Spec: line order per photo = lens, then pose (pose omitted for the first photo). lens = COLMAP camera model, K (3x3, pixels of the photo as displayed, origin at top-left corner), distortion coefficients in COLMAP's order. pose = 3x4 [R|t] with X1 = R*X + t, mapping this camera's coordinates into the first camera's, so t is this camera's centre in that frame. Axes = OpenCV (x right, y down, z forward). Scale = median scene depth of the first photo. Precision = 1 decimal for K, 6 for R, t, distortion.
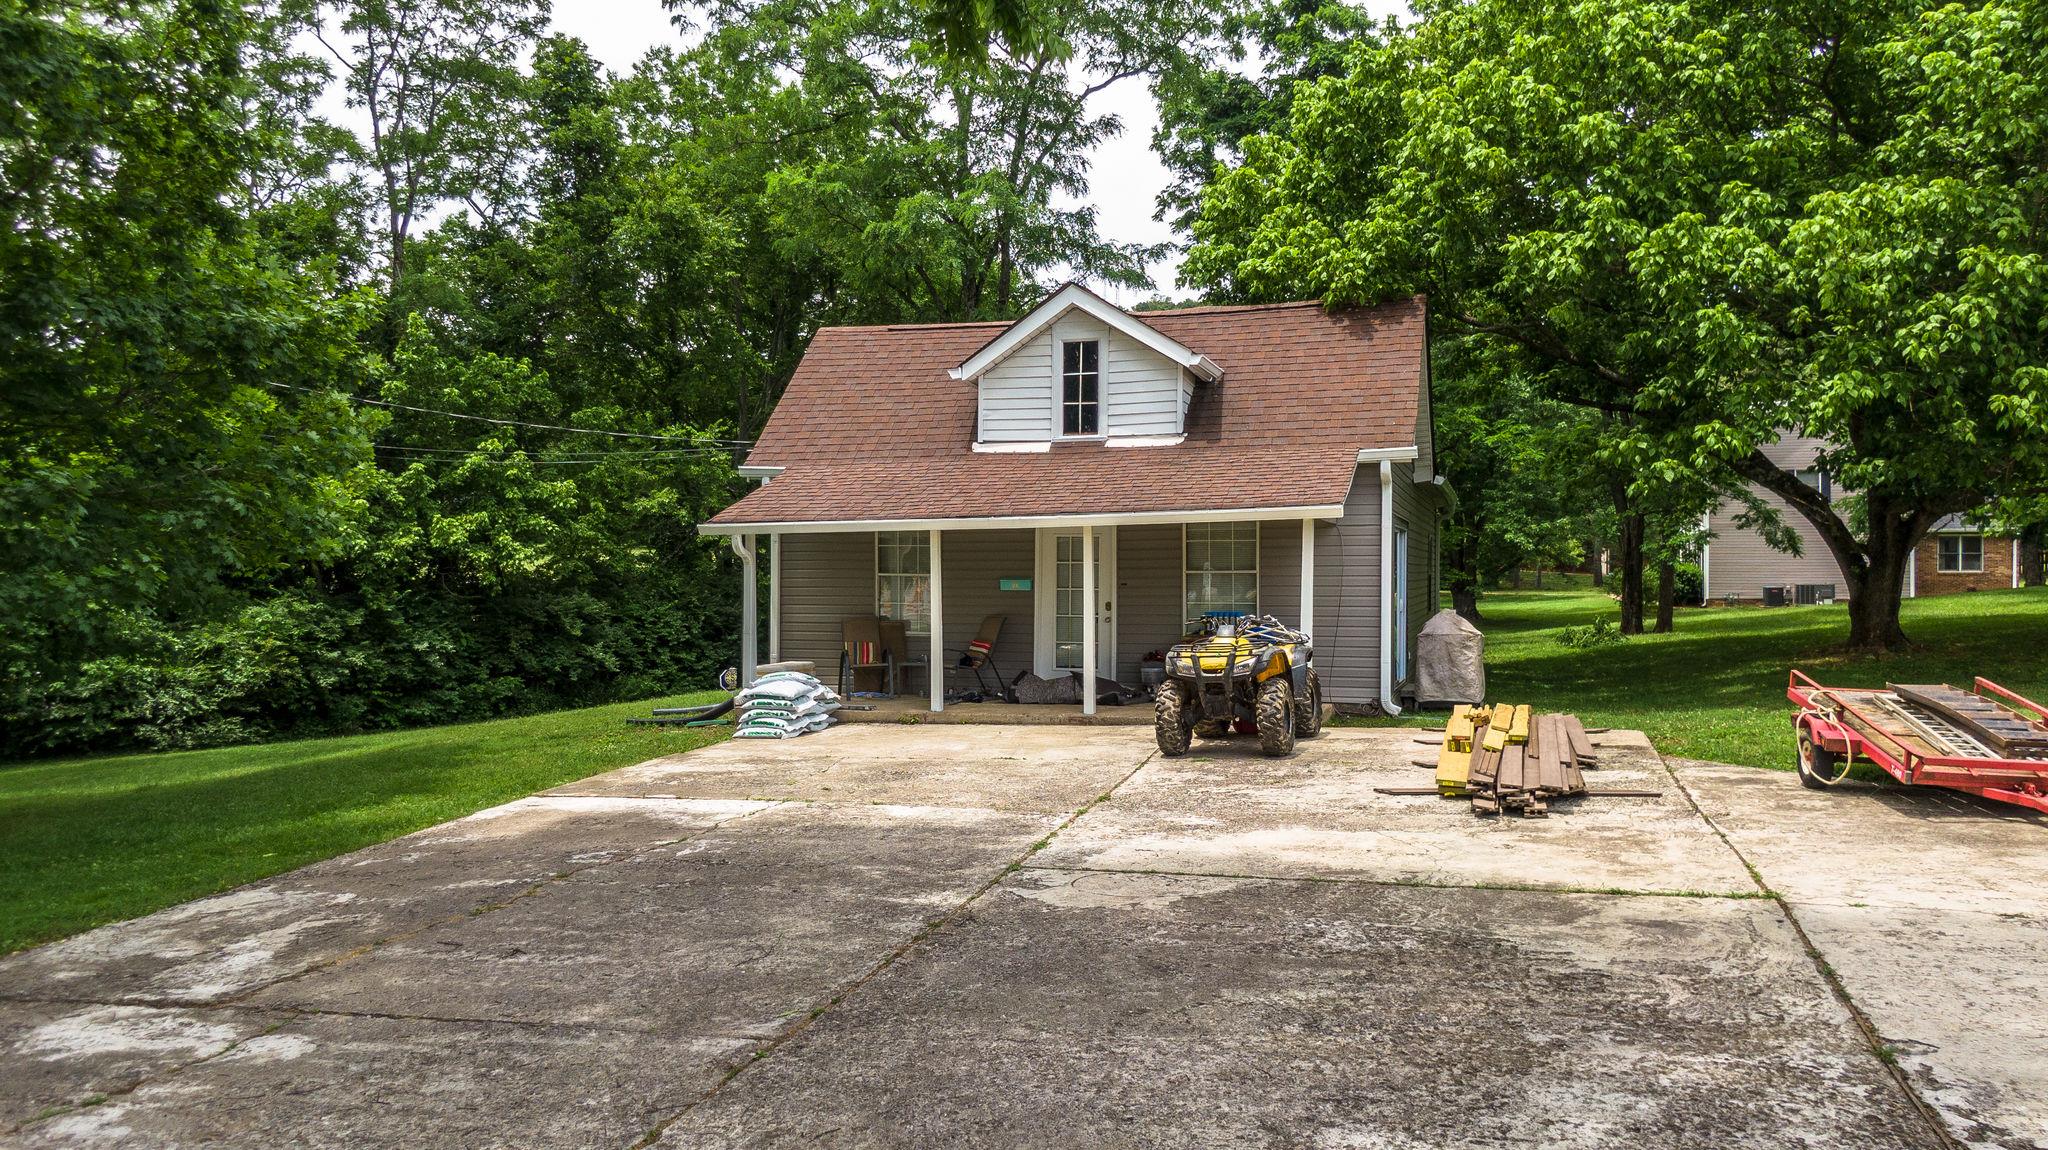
lens RADIAL K [[1407.6, 0, 1031.2], [0, 1407.6, 575.5], [0, 0, 1]] dist [-0.003954, 0.000926]
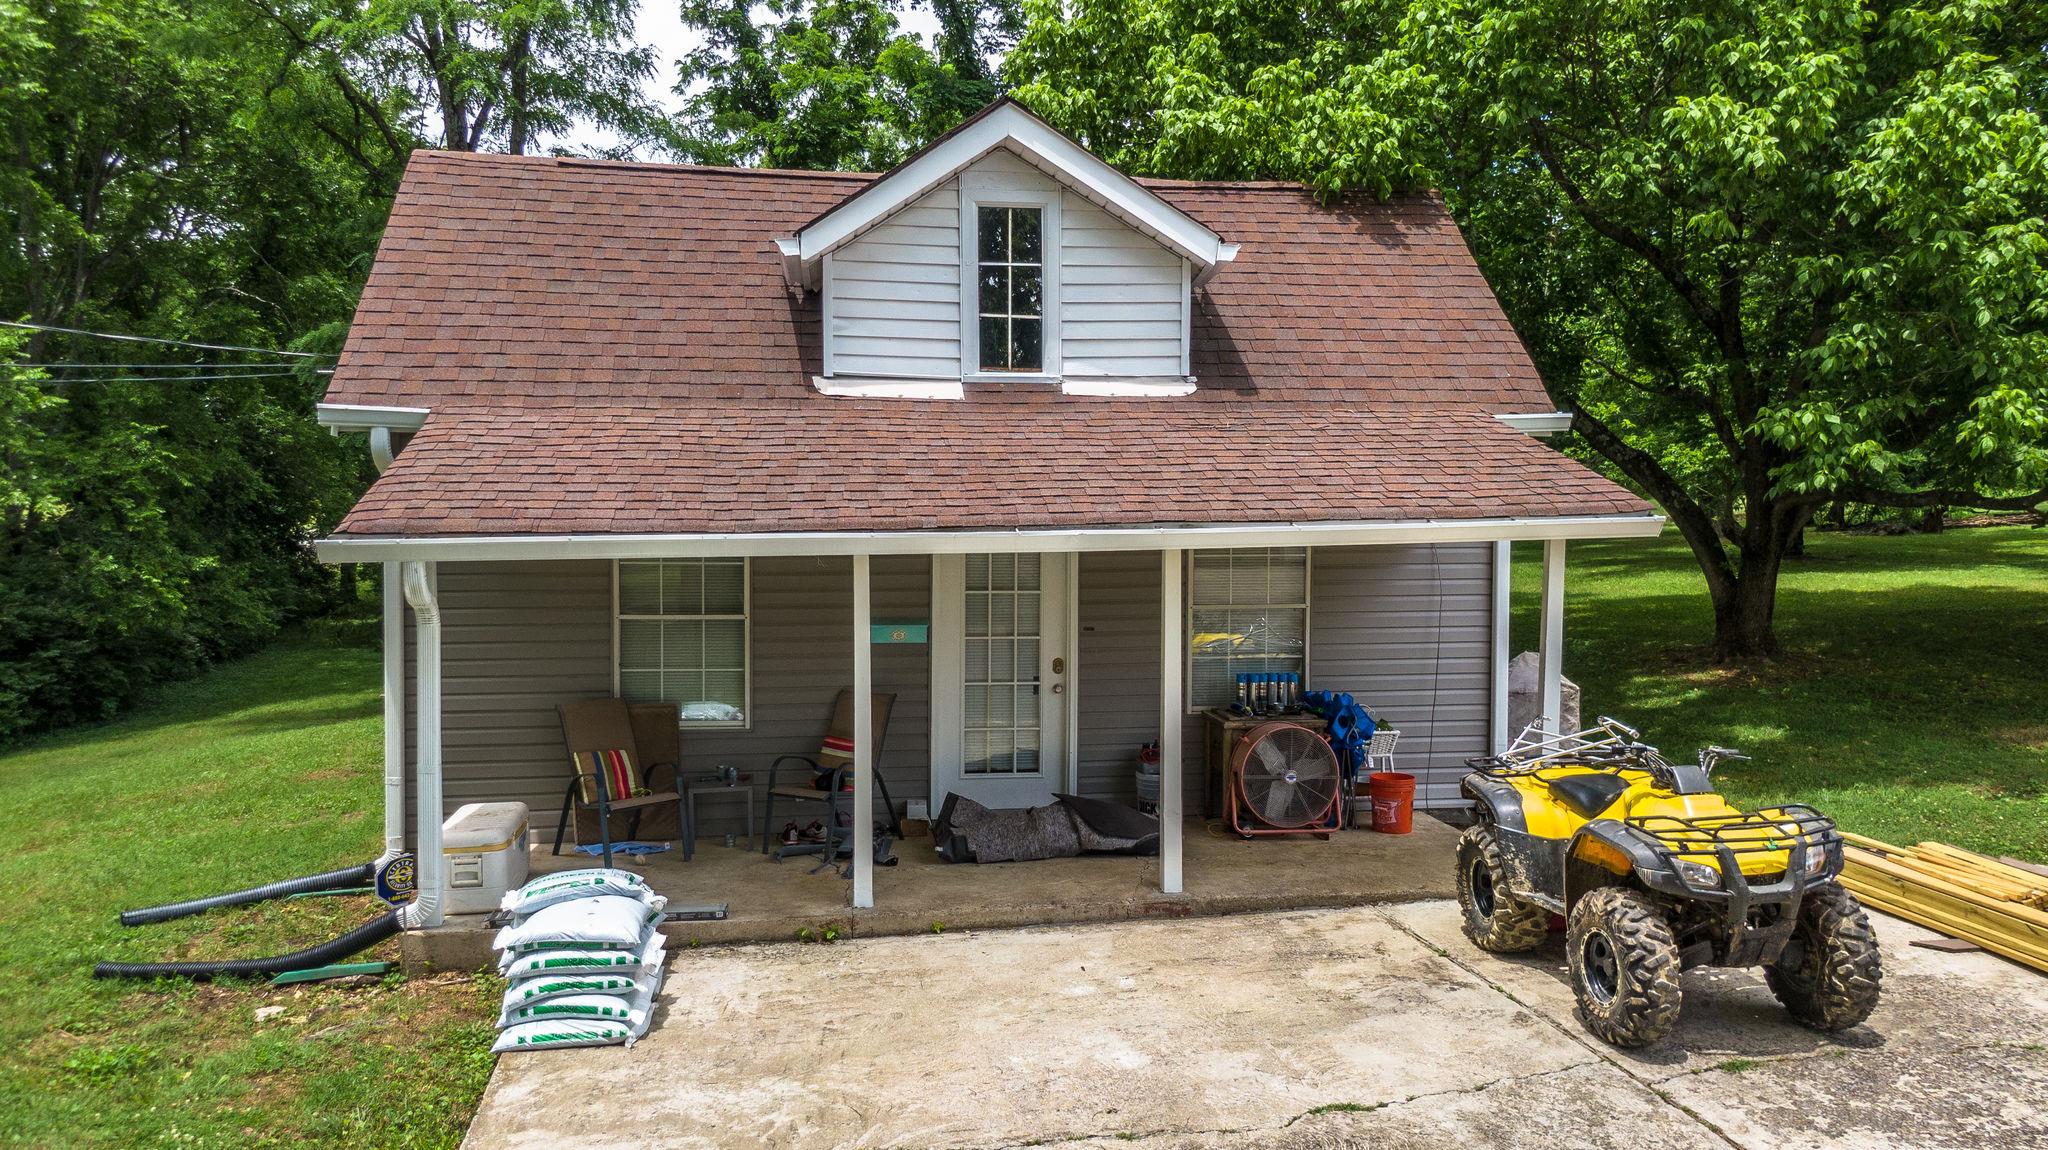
lens RADIAL K [[1407.6, 0, 1014.4], [0, 1407.6, 581.0], [0, 0, 1]] dist [-0.003954, 0.000926]
pose [[0.895860, -0.021889, 0.443796, -0.229160], [0.001242, 0.998905, 0.046762, -0.042392], [-0.444334, -0.041341, 0.894907, 0.495022]]
